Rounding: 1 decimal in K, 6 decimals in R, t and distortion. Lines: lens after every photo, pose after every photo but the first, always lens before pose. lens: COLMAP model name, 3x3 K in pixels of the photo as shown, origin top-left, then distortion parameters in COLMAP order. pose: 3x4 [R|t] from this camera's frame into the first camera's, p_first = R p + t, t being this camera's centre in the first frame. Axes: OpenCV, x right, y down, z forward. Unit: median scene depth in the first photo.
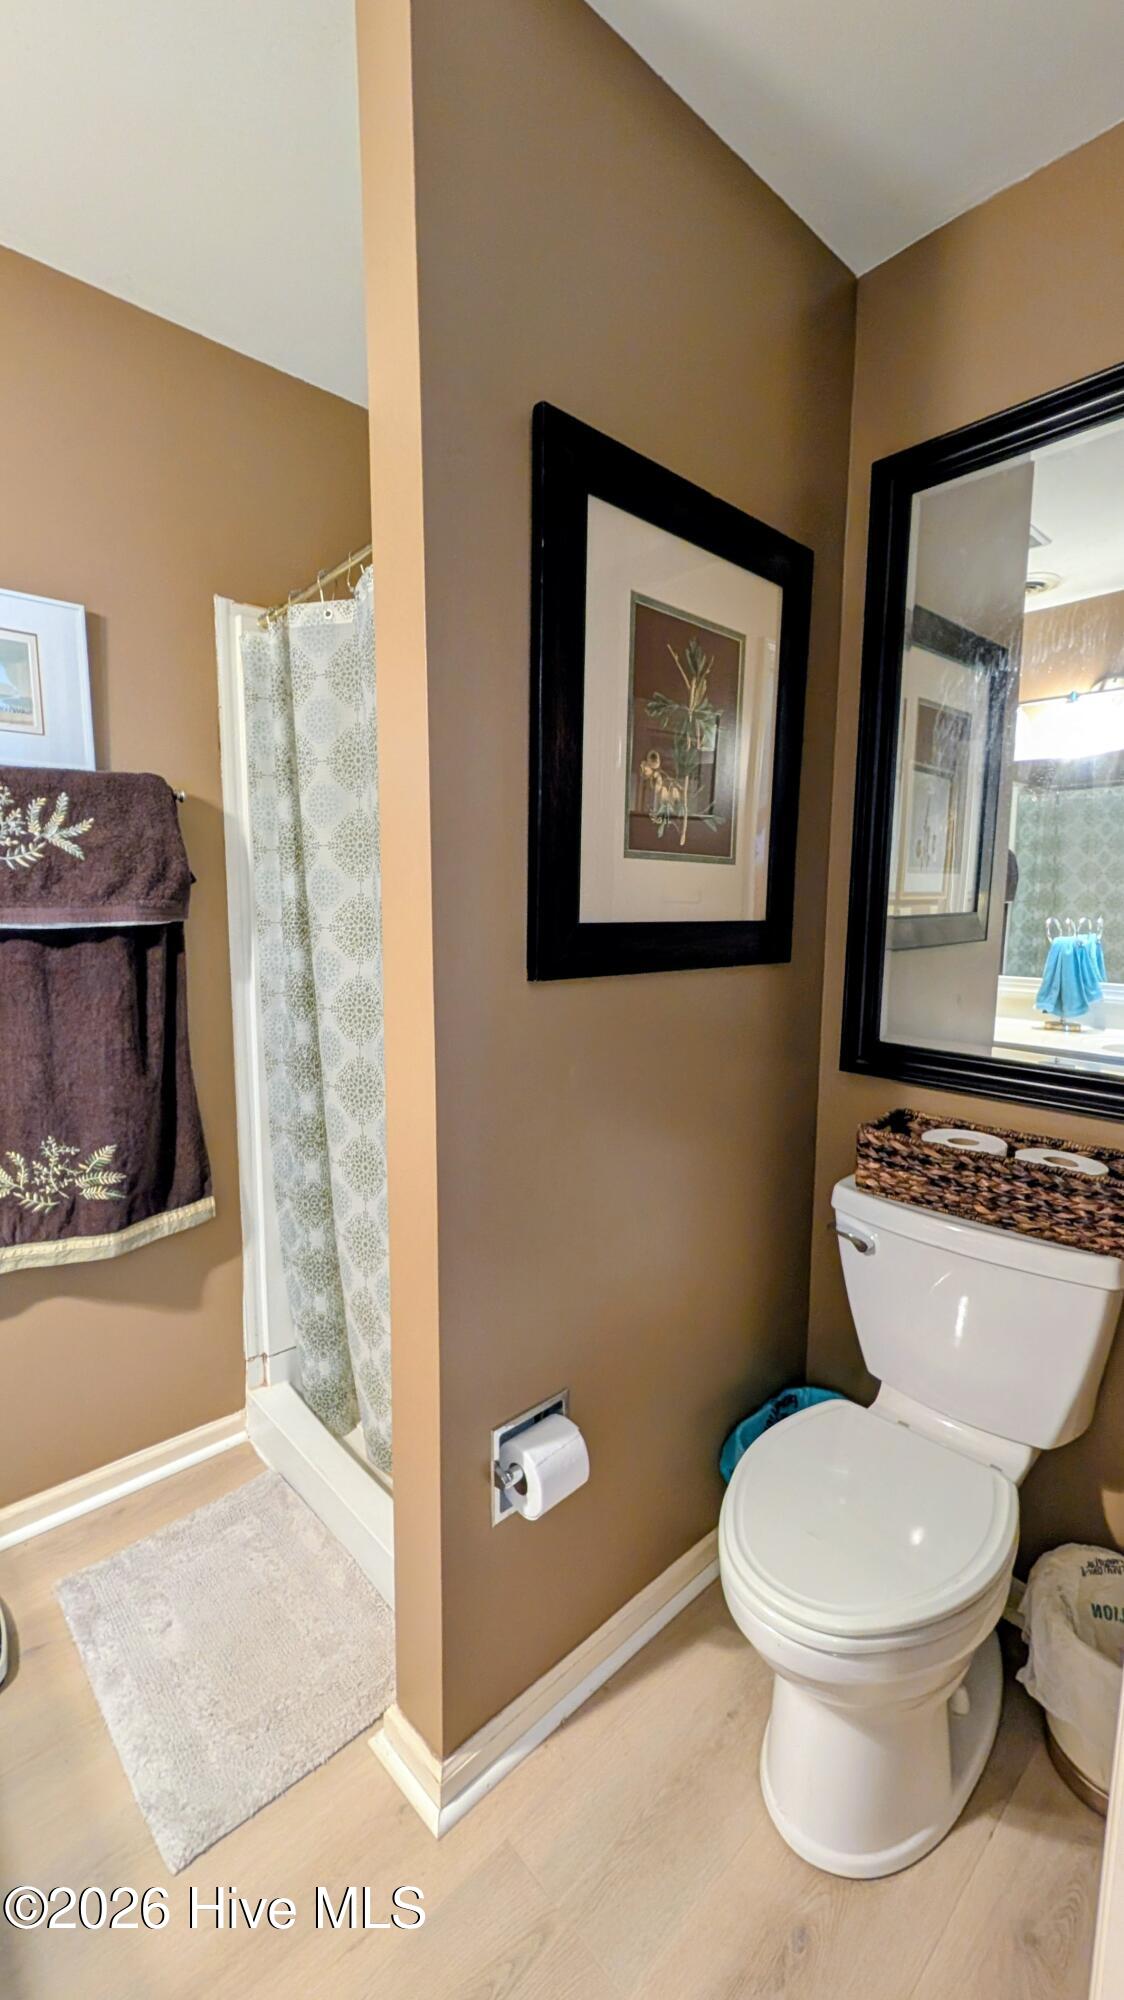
lens RADIAL K [[825.0, 0, 553.4], [0, 825.0, 1005.6], [0, 0, 1]] dist [0.000788, -0.000193]
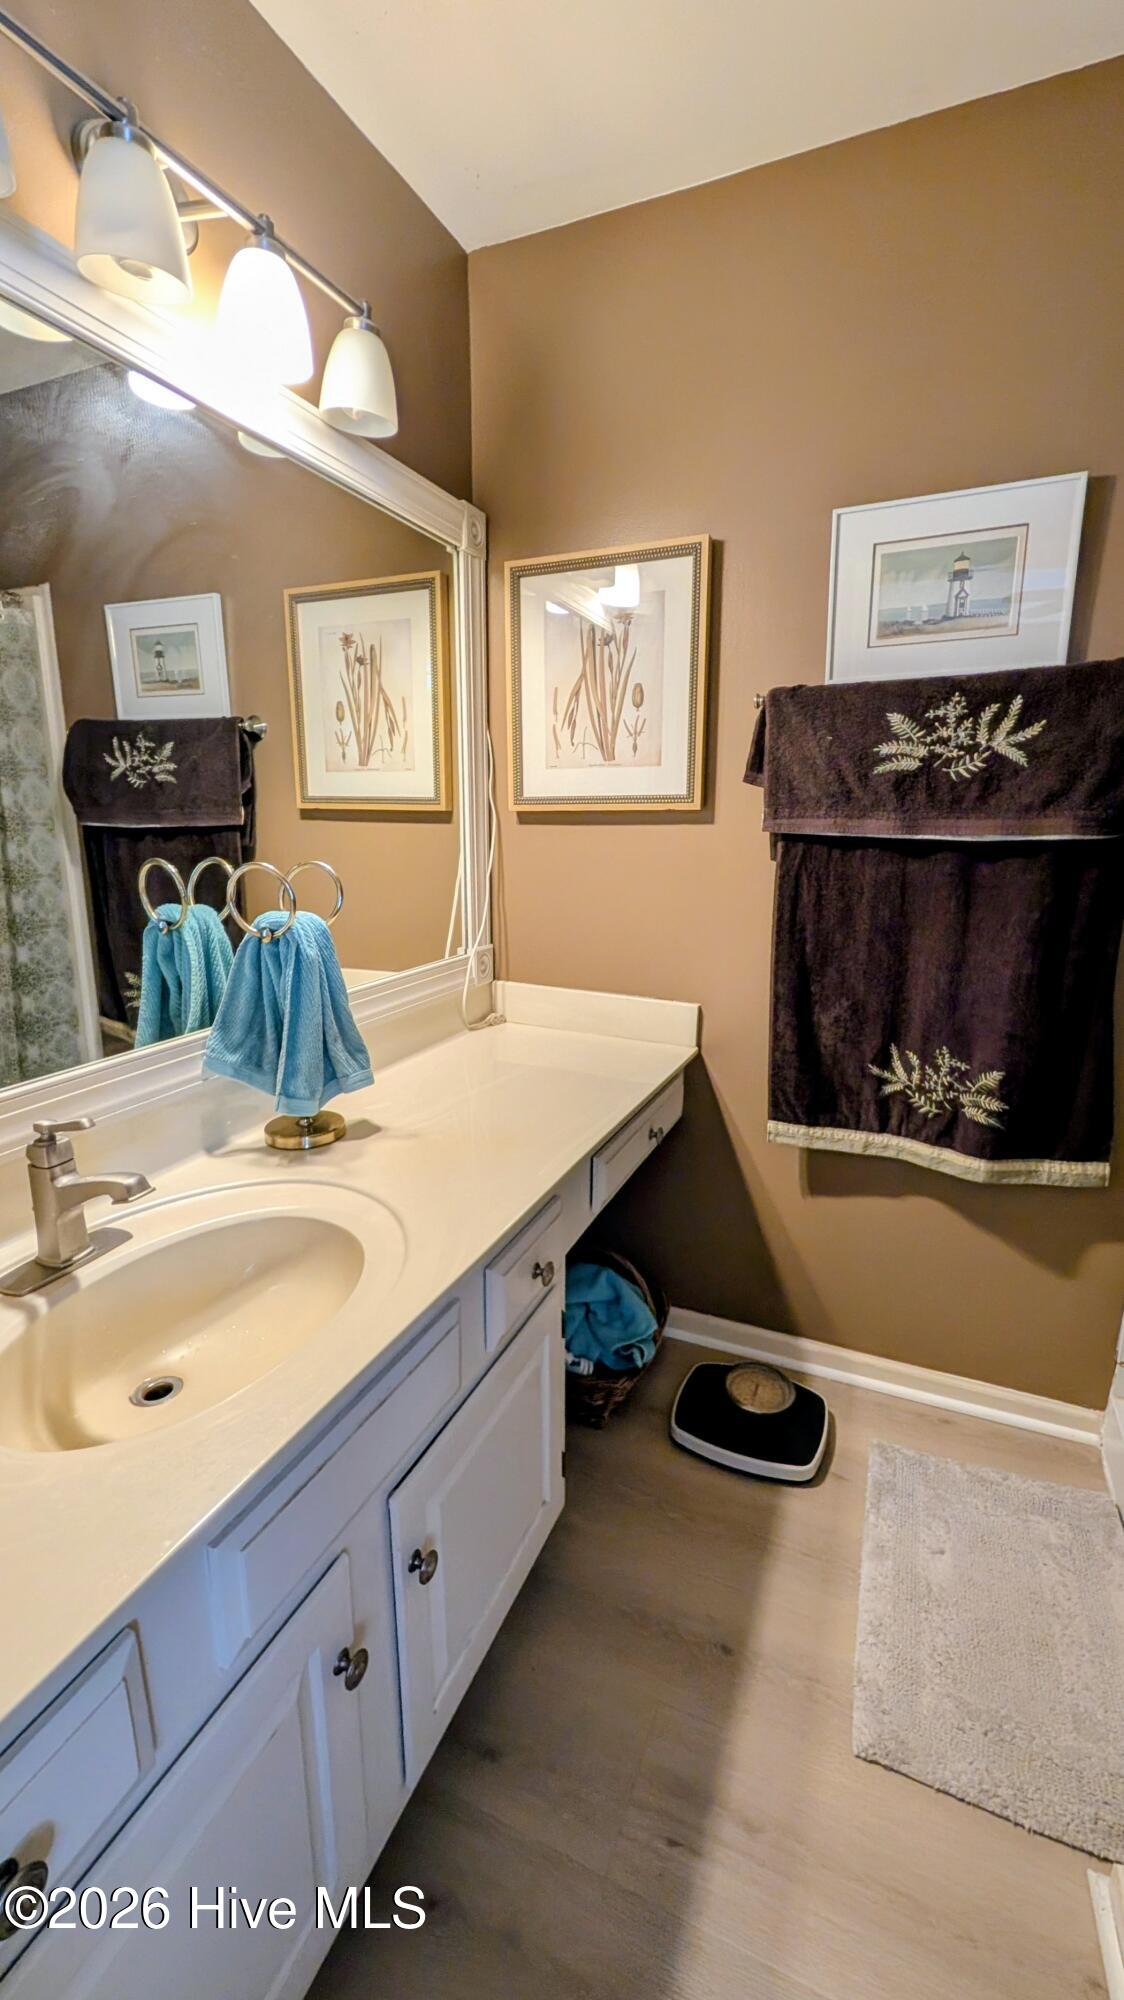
lens RADIAL K [[825.0, 0, 569.1], [0, 825.0, 1001.9], [0, 0, 1]] dist [0.000788, -0.000193]
pose [[0.401652, 0.196944, -0.894365, 0.107173], [-0.111276, 0.979862, 0.165797, -0.013648], [0.909007, 0.032929, 0.415479, 0.149509]]
